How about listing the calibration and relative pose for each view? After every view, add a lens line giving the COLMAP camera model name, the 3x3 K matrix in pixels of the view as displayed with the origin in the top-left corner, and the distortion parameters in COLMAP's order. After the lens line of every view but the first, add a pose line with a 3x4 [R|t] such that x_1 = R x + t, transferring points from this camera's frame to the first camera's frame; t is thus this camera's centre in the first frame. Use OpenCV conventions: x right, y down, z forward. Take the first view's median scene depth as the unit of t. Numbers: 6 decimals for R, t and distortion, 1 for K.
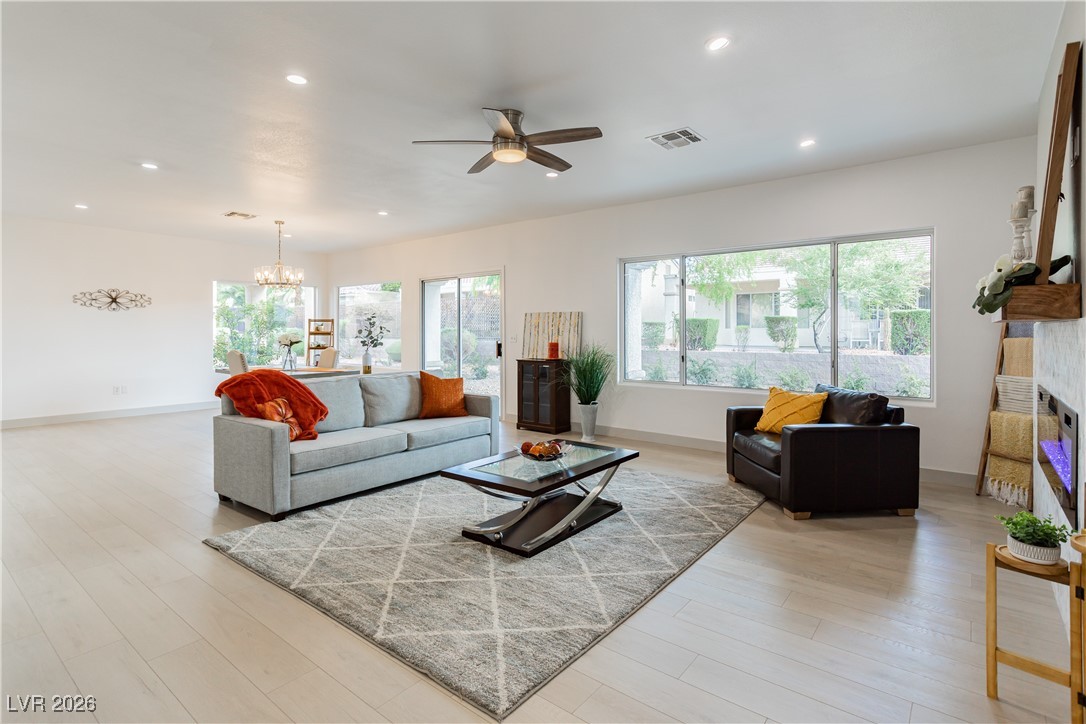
lens RADIAL K [[535.8, 0, 543.4], [0, 535.8, 334.1], [0, 0, 1]] dist [0.001468, 0.000386]
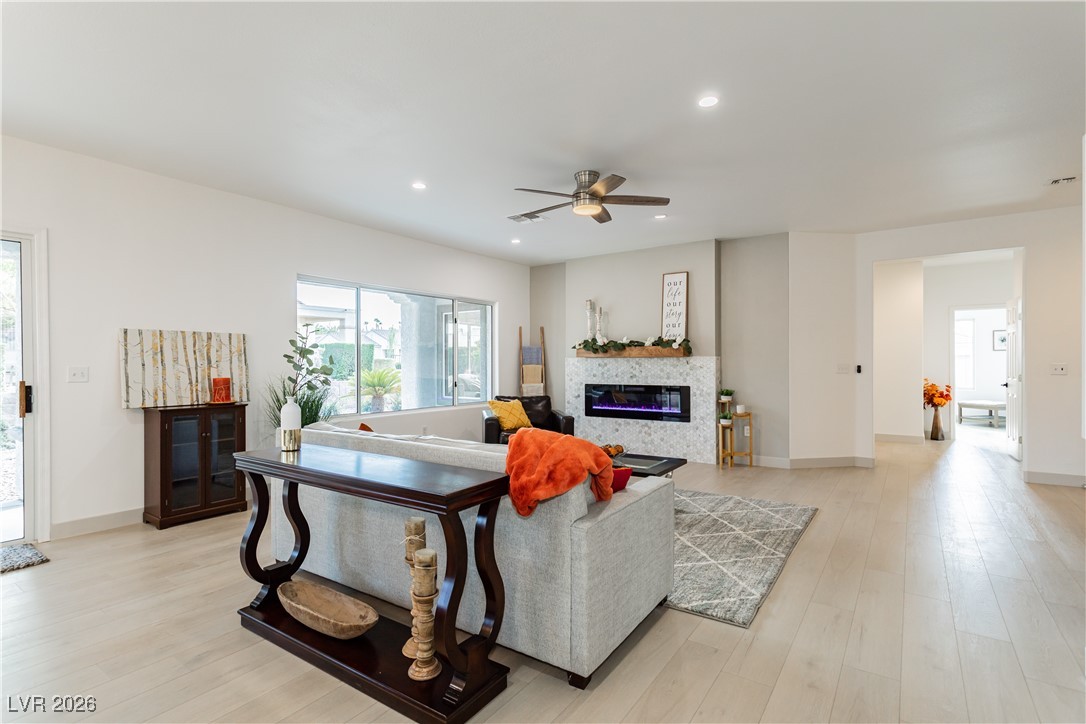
lens RADIAL K [[523.3, 0, 543.0], [0, 523.3, 362.0], [0, 0, 1]] dist [-0.001361, -0.000346]
pose [[-0.049292, 0.004161, 0.998776, -0.653953], [0.010350, 0.999940, -0.003655, 0.002475], [-0.998731, 0.010157, -0.049332, 0.631178]]
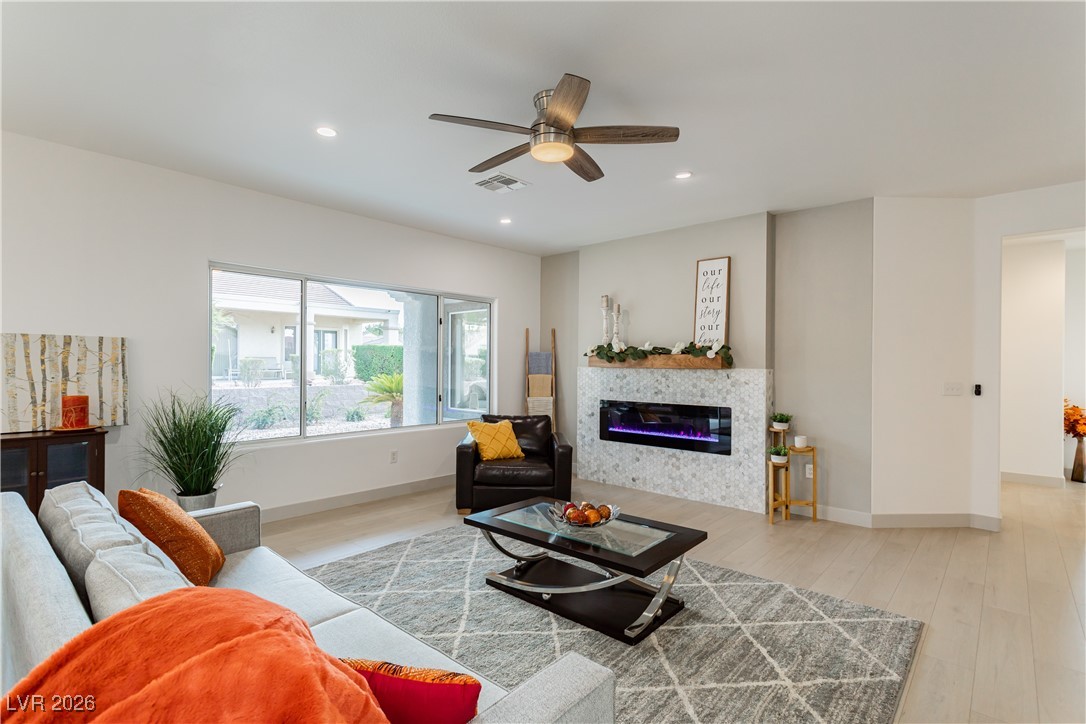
lens RADIAL K [[515.7, 0, 544.2], [0, 515.7, 364.2], [0, 0, 1]] dist [0.000749, 0.000396]
pose [[0.066660, 0.001851, 0.997774, -0.438607], [0.000348, 0.999998, -0.001878, -0.013175], [-0.997776, 0.000473, 0.066659, 0.525360]]
